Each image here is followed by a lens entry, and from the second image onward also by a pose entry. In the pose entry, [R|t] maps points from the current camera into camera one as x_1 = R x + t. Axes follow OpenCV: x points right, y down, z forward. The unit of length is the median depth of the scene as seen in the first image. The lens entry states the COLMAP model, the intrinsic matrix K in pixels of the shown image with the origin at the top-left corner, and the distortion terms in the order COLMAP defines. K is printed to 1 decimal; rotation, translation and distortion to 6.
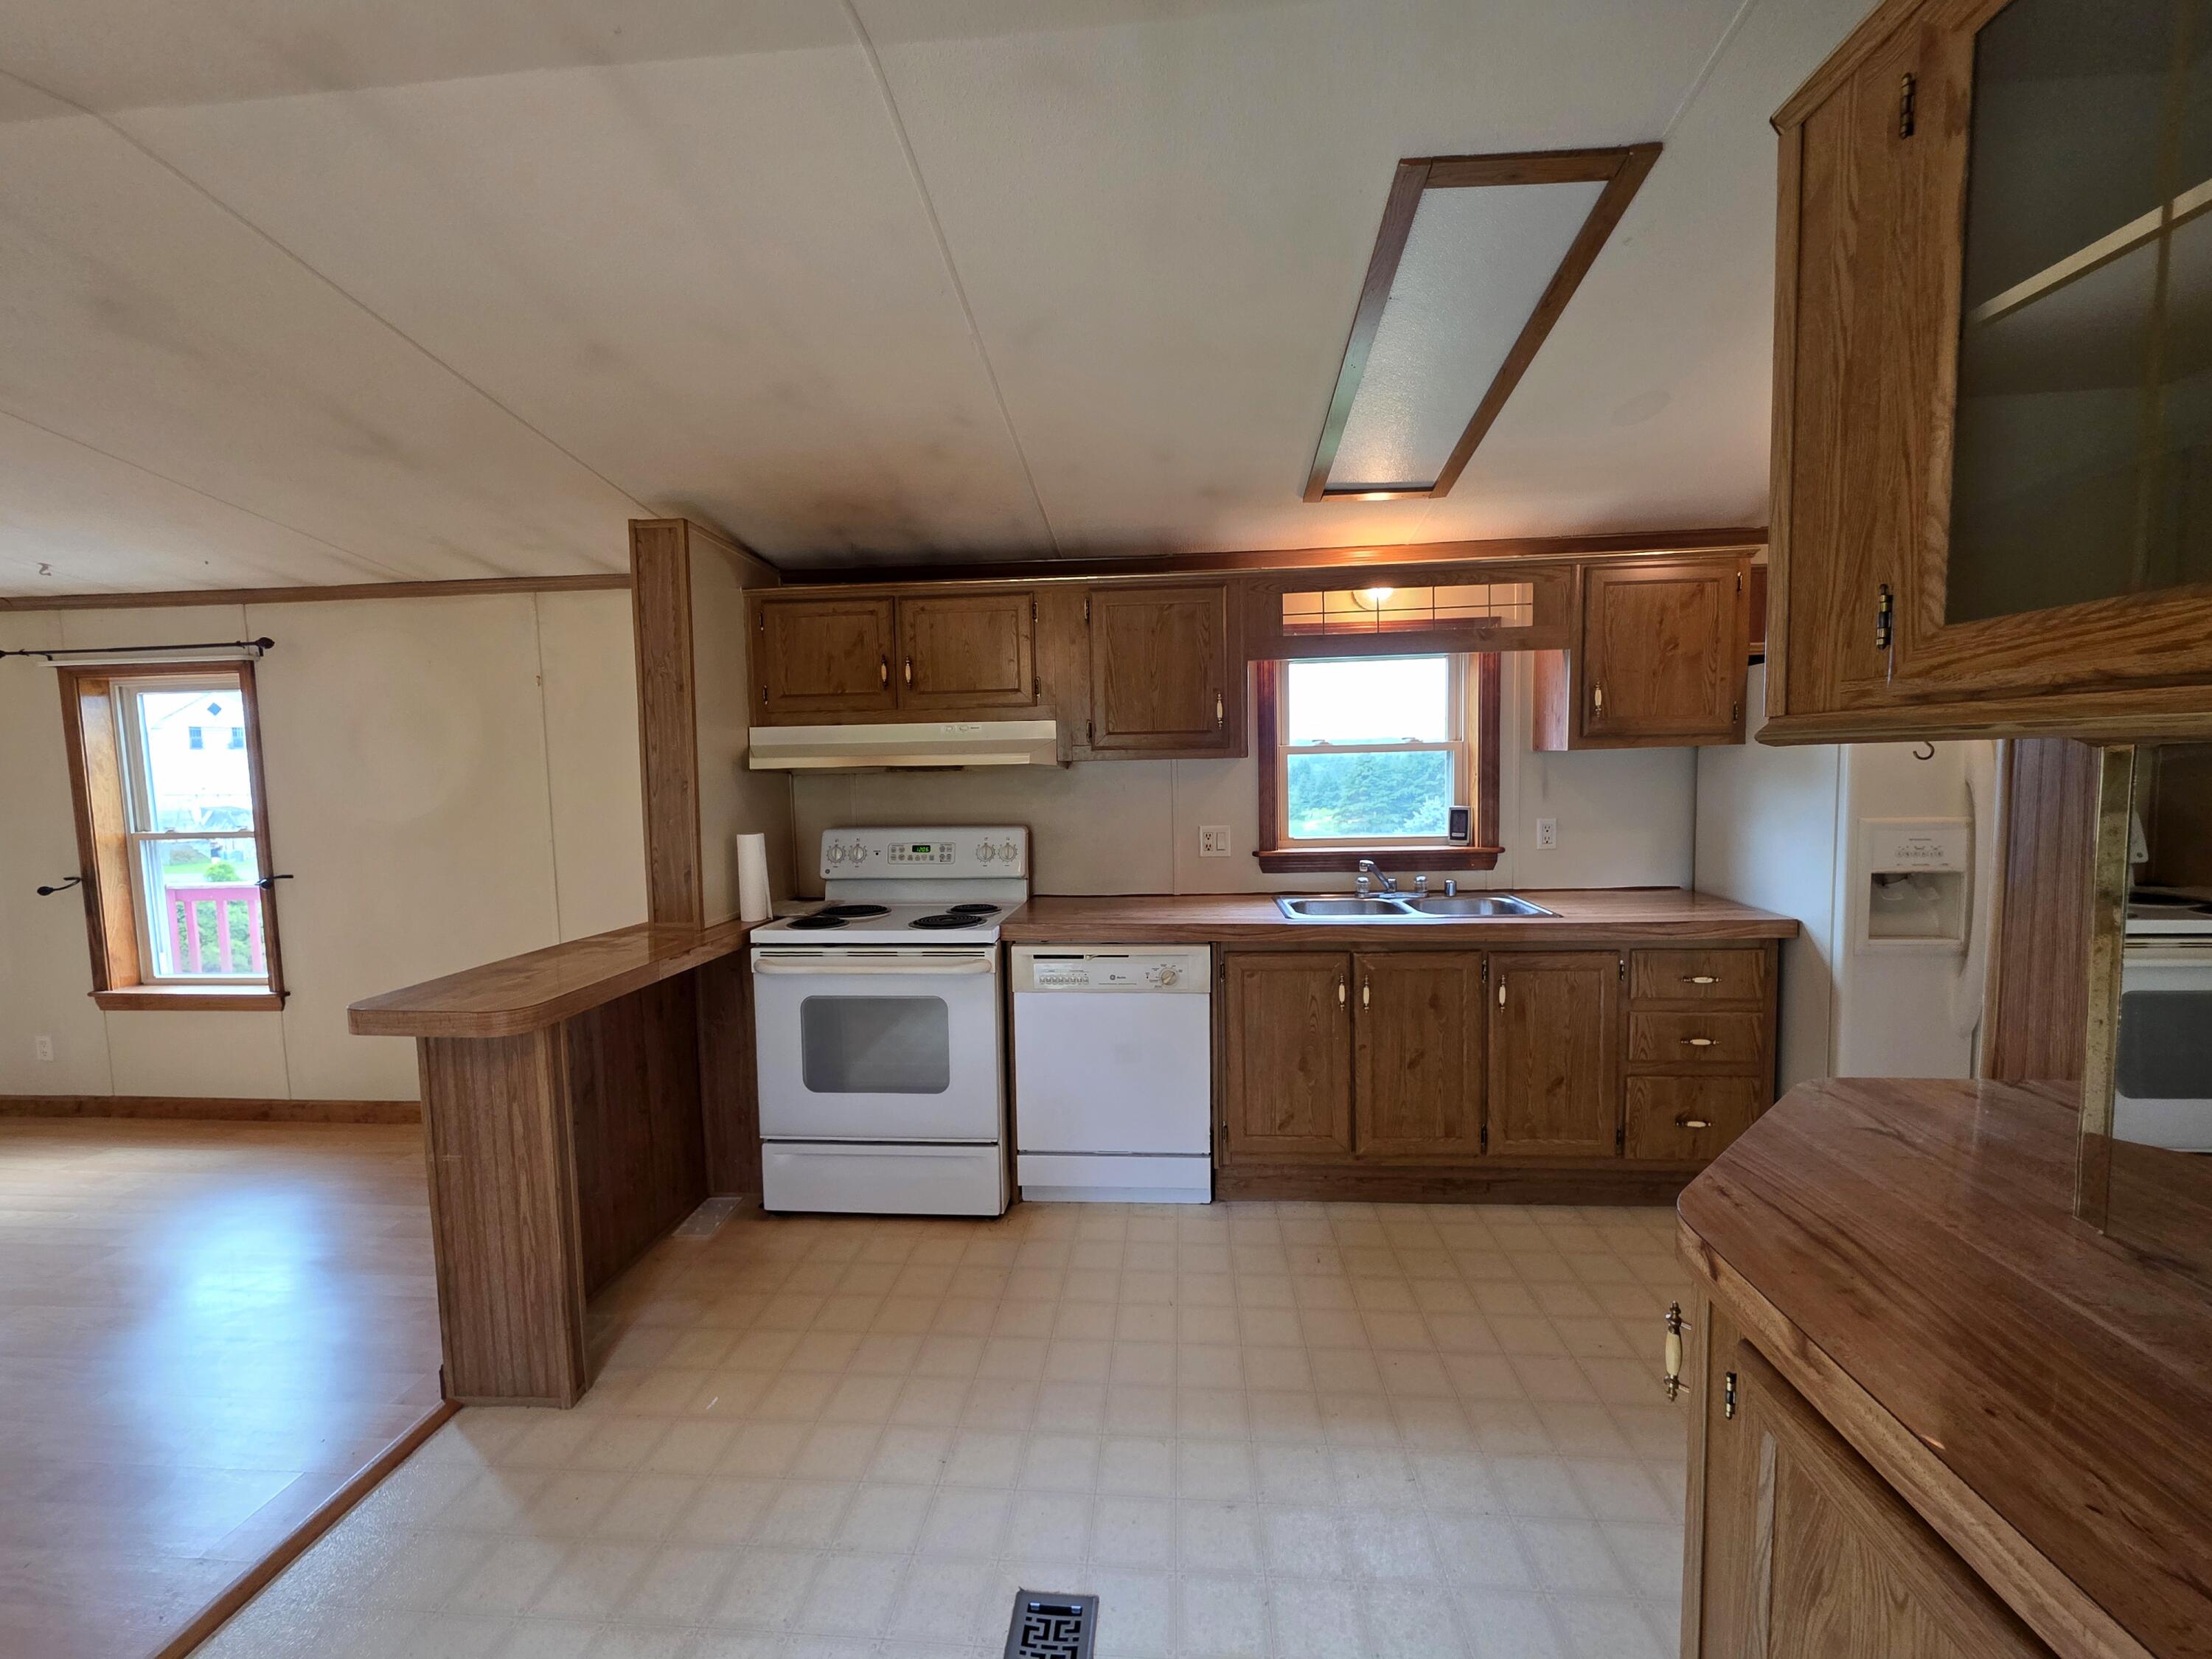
lens RADIAL K [[884.9, 0, 1107.8], [0, 884.9, 833.6], [0, 0, 1]] dist [0.004751, -0.002088]
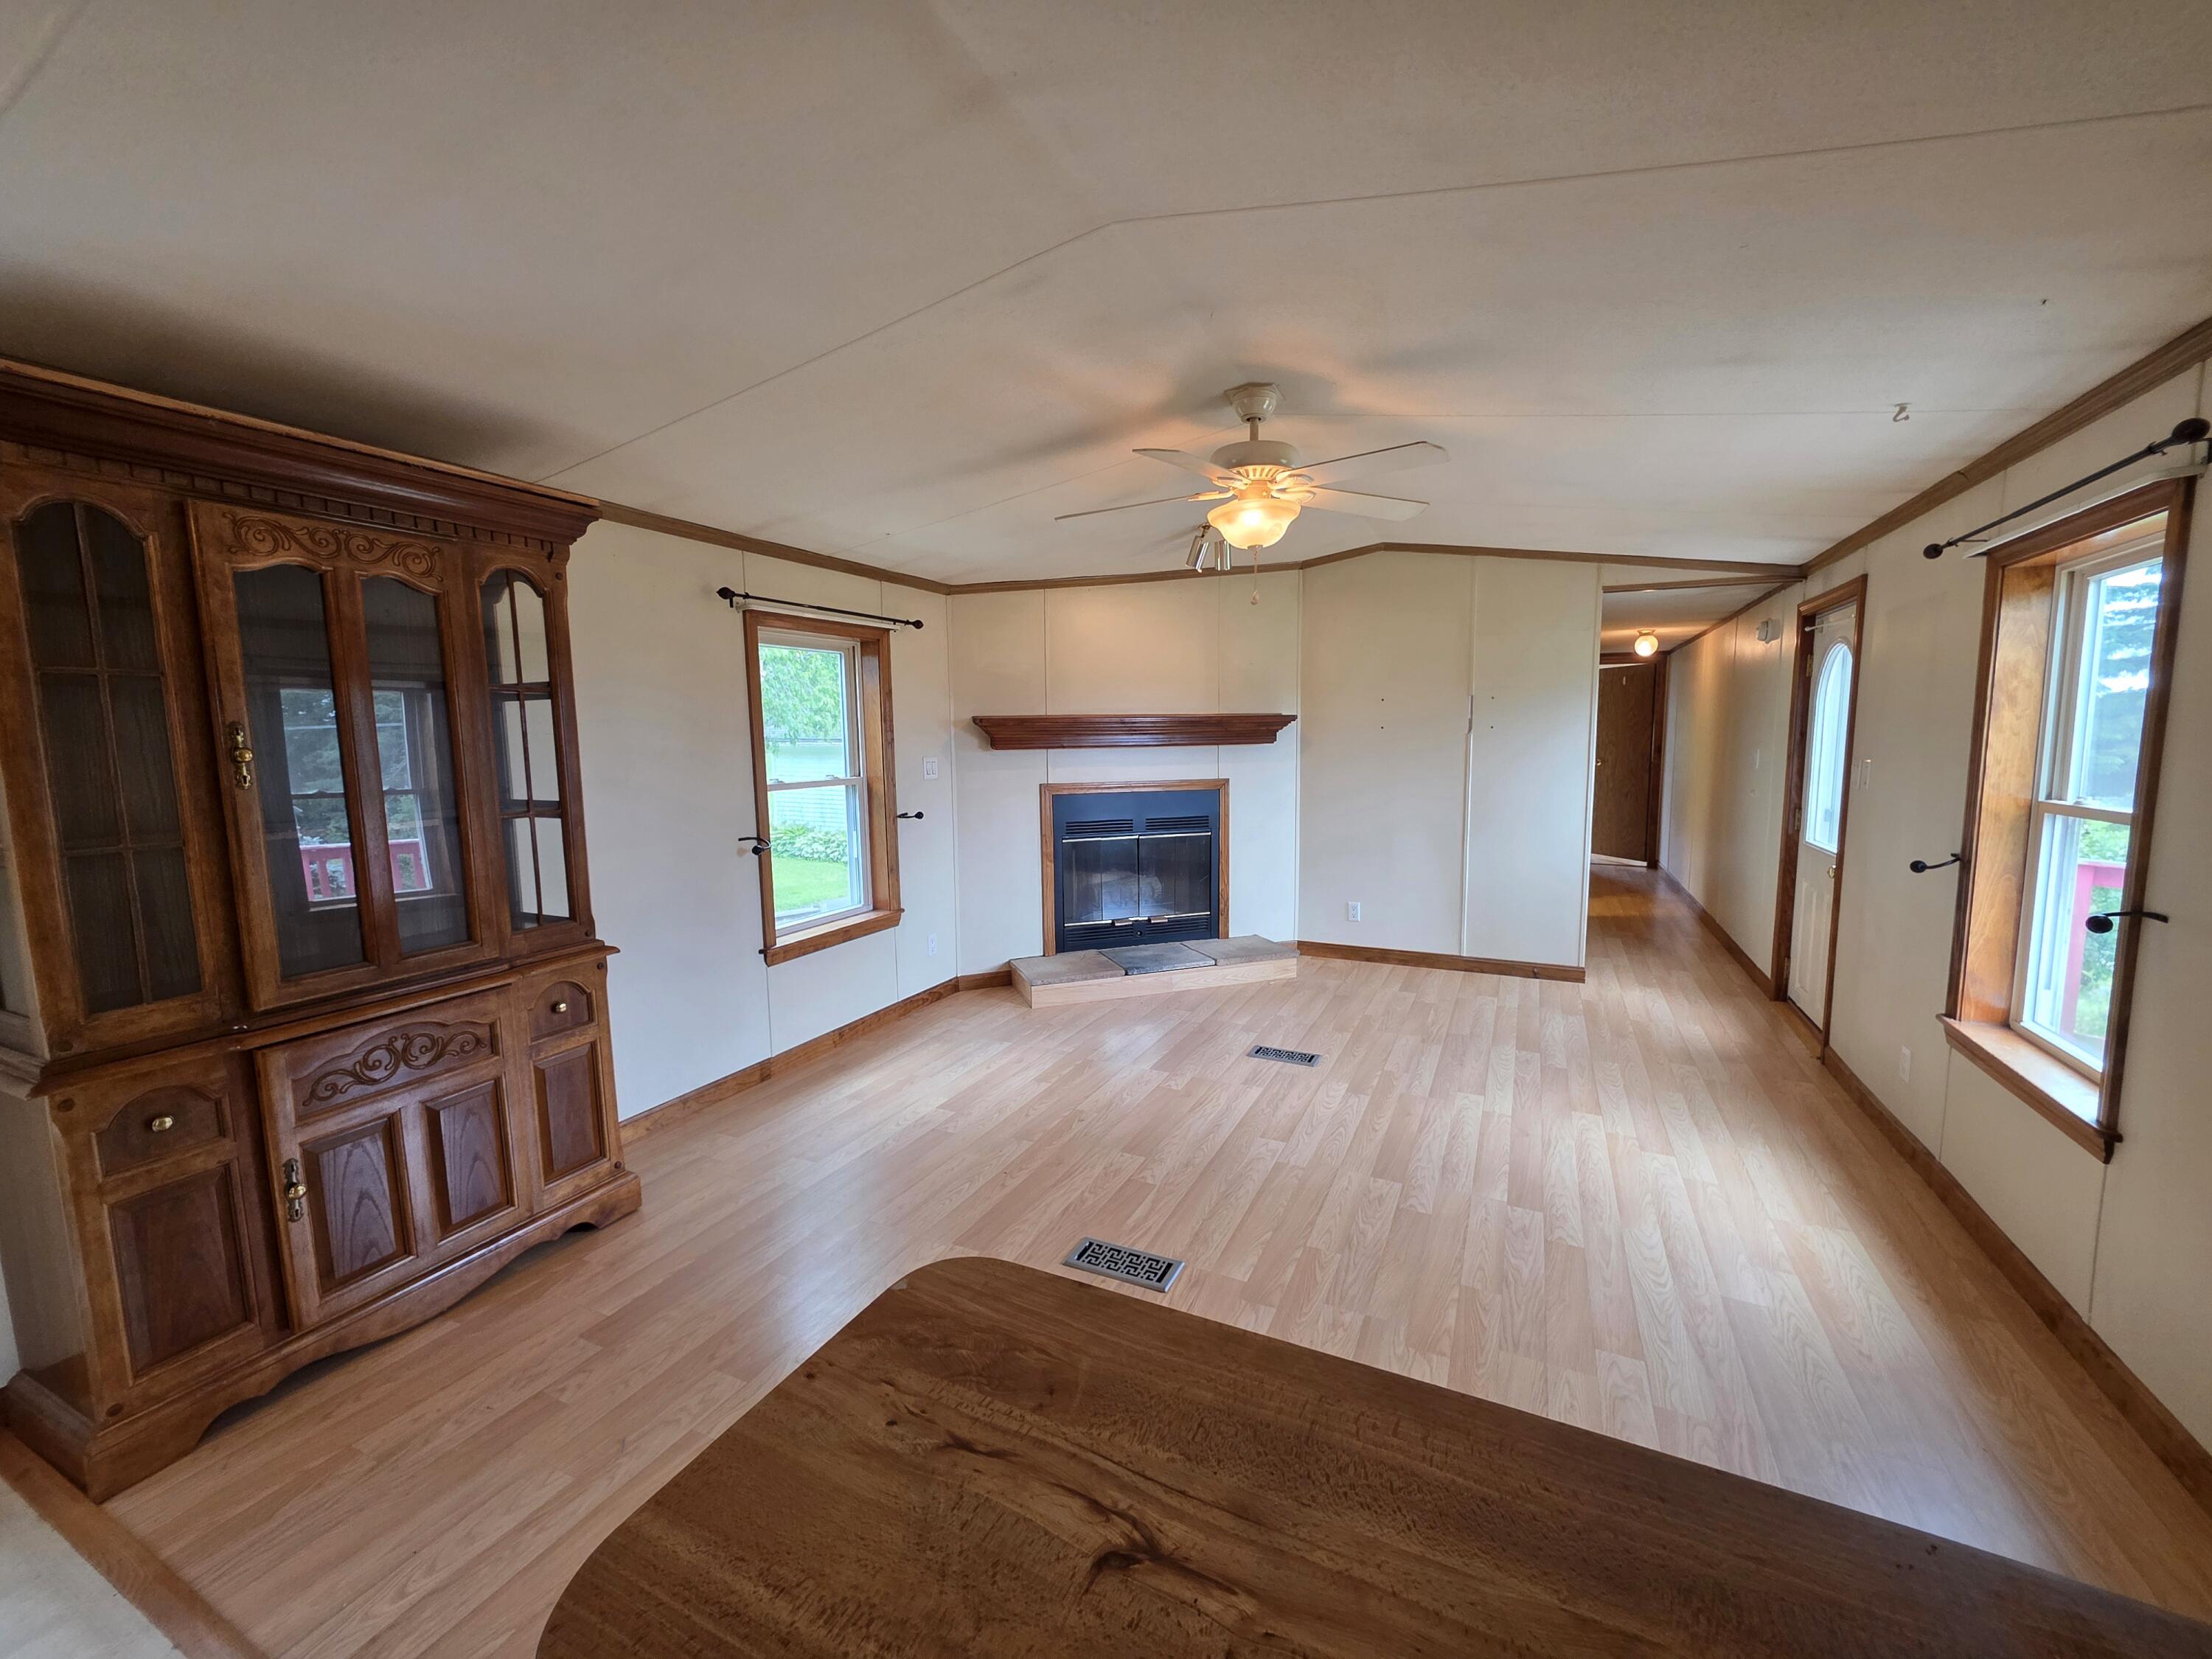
lens RADIAL K [[884.9, 0, 1108.4], [0, 884.9, 831.3], [0, 0, 1]] dist [0.004751, -0.002088]
pose [[-0.354594, 0.126474, -0.926427, -0.261057], [-0.058620, 0.985854, 0.157023, -0.042417], [0.933181, 0.109987, -0.342164, 0.610150]]
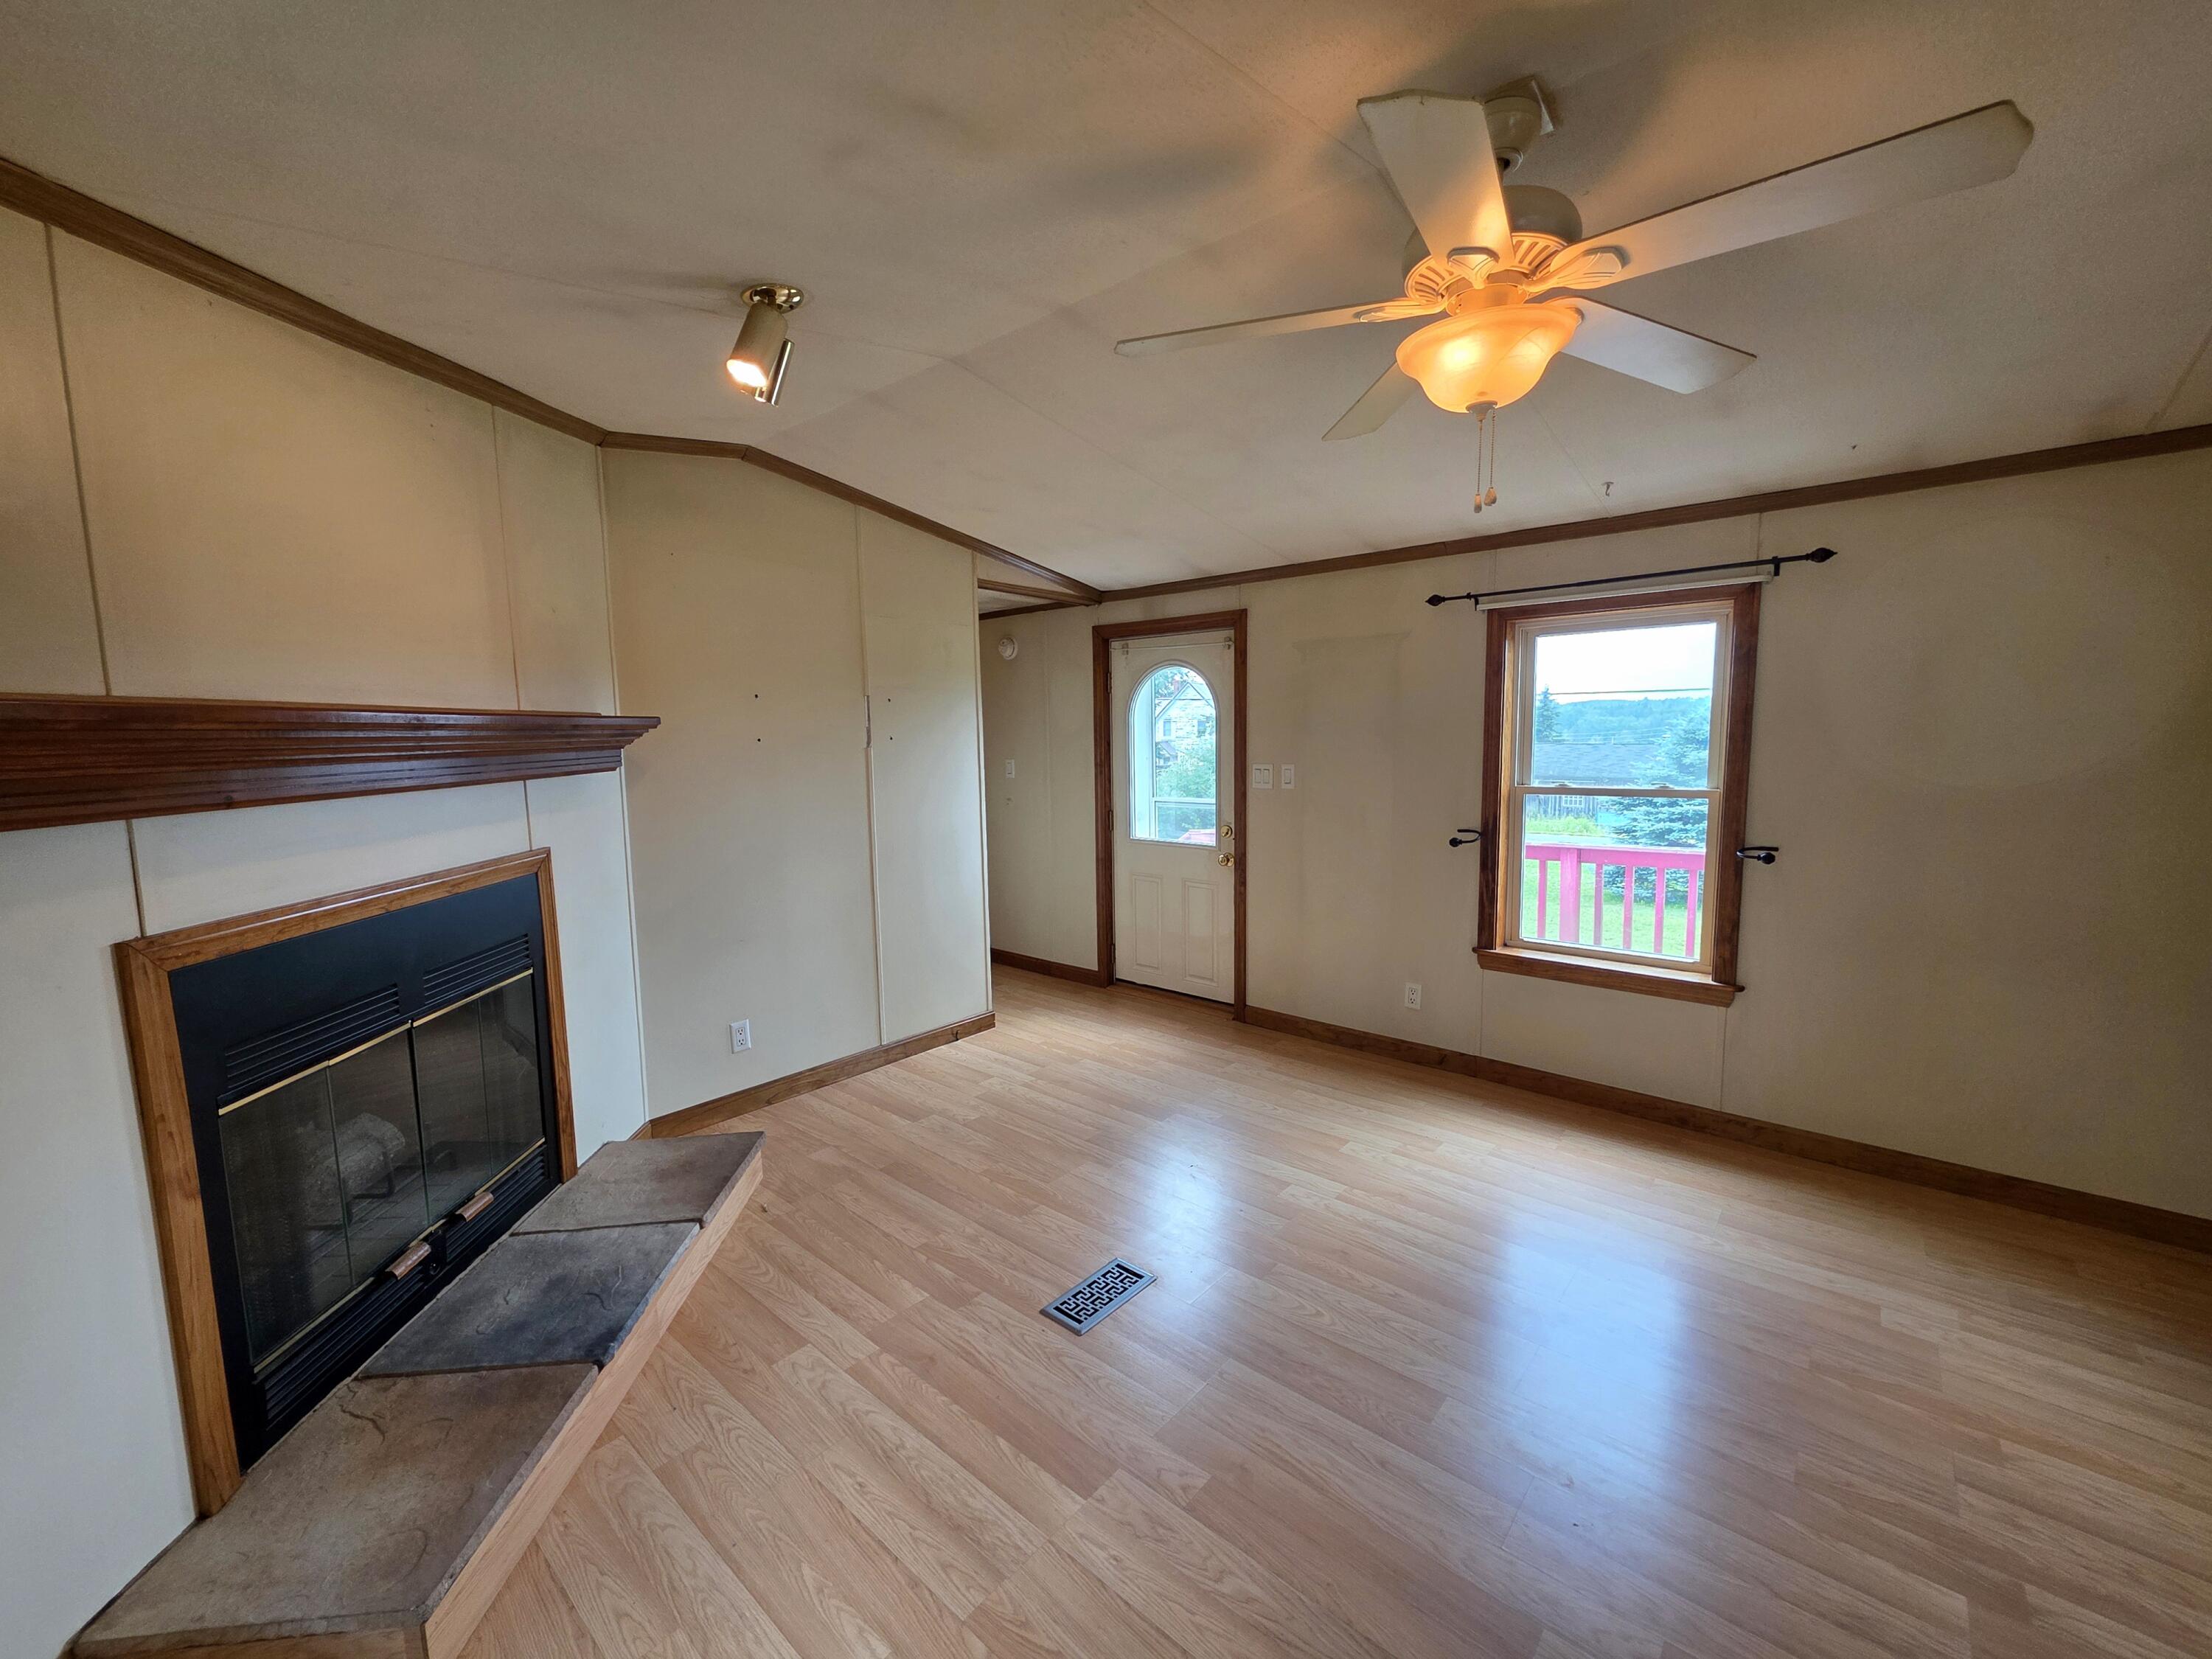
lens RADIAL K [[884.9, 0, 1112.5], [0, 884.9, 826.9], [0, 0, 1]] dist [0.004751, -0.002088]
pose [[0.807656, 0.068698, -0.585639, -0.926865], [-0.047398, 0.997540, 0.051650, 0.015222], [0.587746, -0.013957, 0.808925, -0.014073]]
